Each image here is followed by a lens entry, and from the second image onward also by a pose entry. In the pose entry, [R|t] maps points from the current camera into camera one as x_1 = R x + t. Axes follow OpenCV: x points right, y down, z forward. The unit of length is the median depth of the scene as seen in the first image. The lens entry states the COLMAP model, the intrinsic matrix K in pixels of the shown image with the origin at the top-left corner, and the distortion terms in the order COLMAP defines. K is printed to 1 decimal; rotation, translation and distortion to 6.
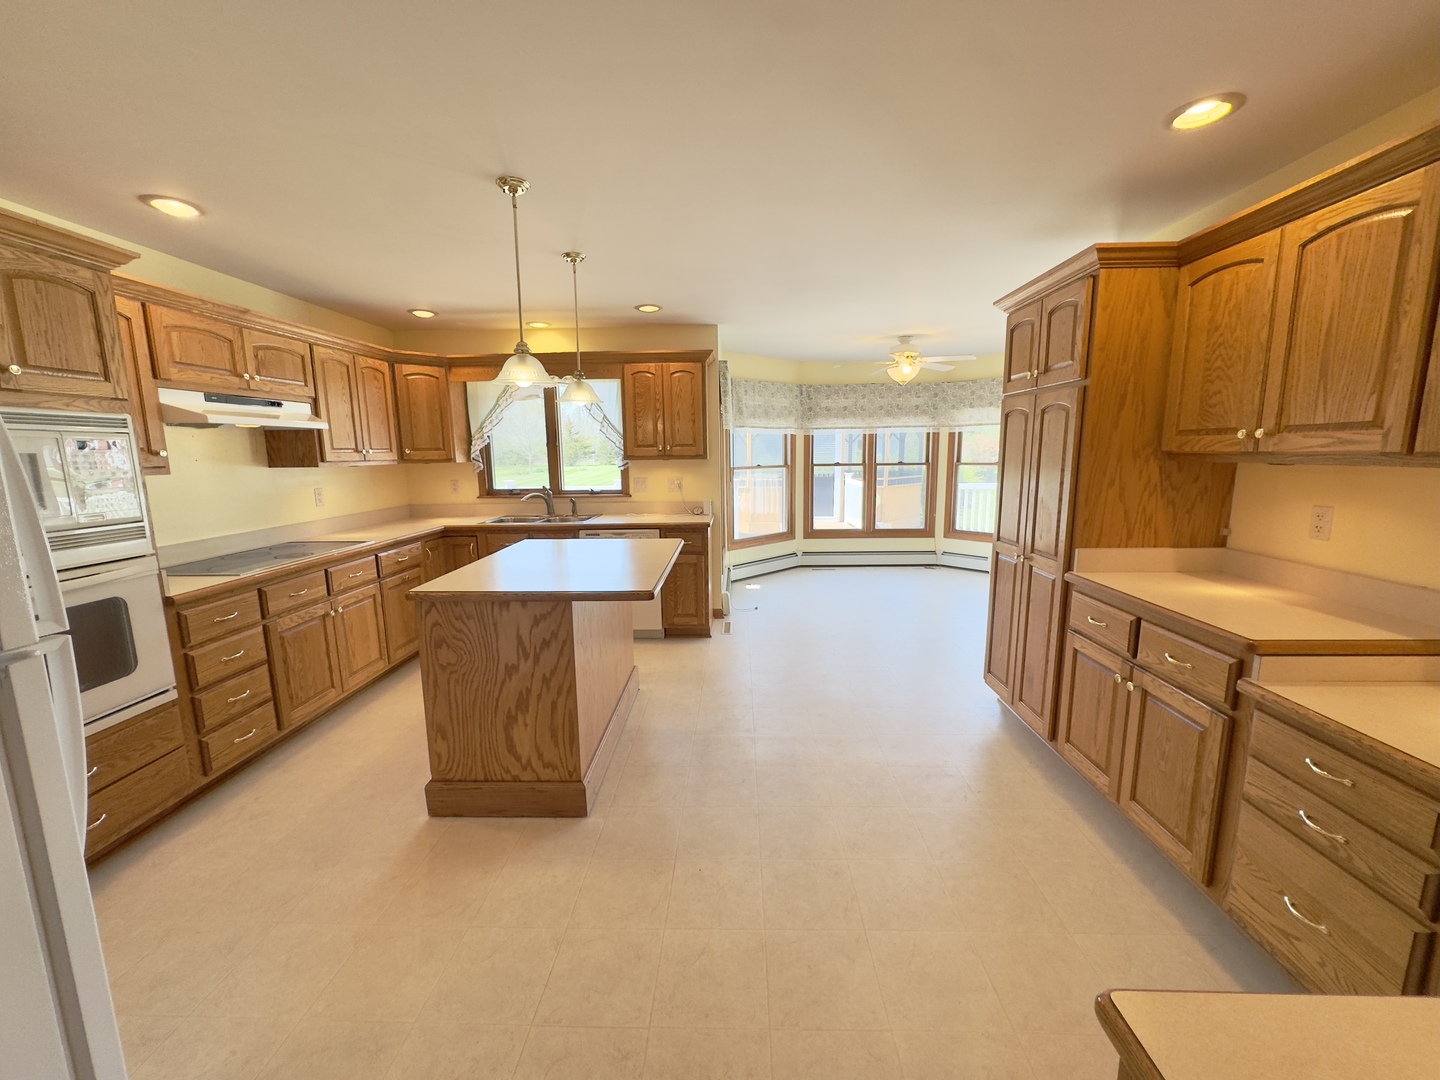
lens RADIAL K [[572.0, 0, 720.0], [0, 572.0, 540.0], [0, 0, 1]] dist [-0.000846, 0.000145]
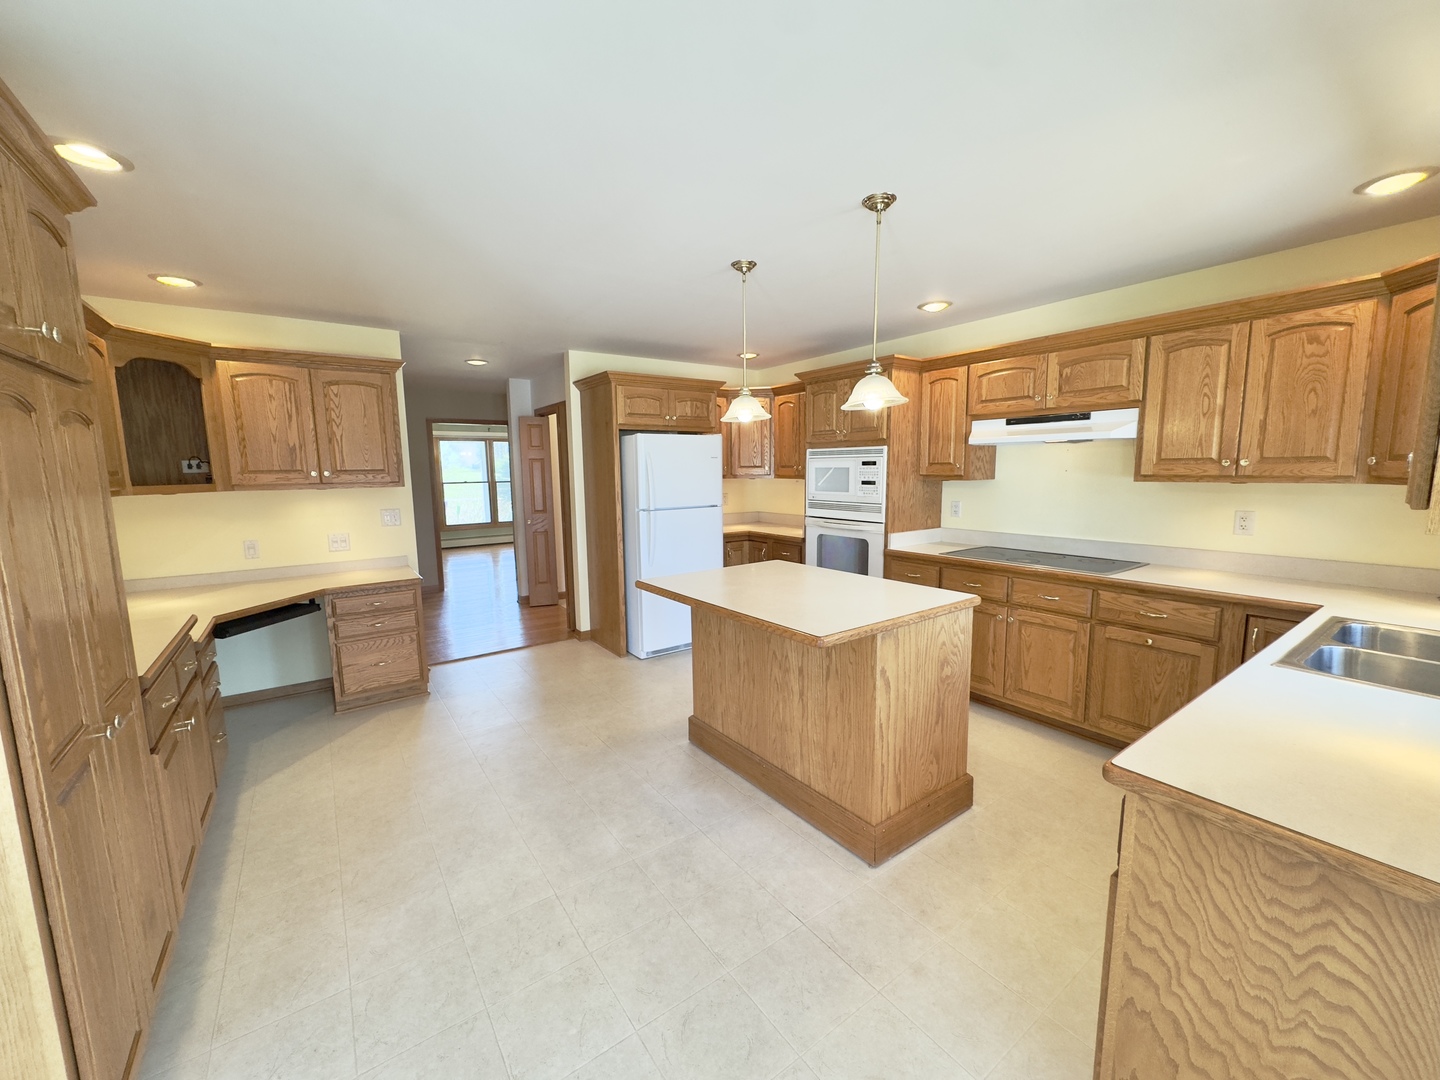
lens RADIAL K [[572.0, 0, 720.0], [0, 572.0, 540.0], [0, 0, 1]] dist [-0.000846, 0.000145]
pose [[-0.796736, 0.097825, -0.596357, 0.402597], [-0.071464, 0.964636, 0.253712, -0.274095], [0.600087, 0.244760, -0.761570, 1.653772]]
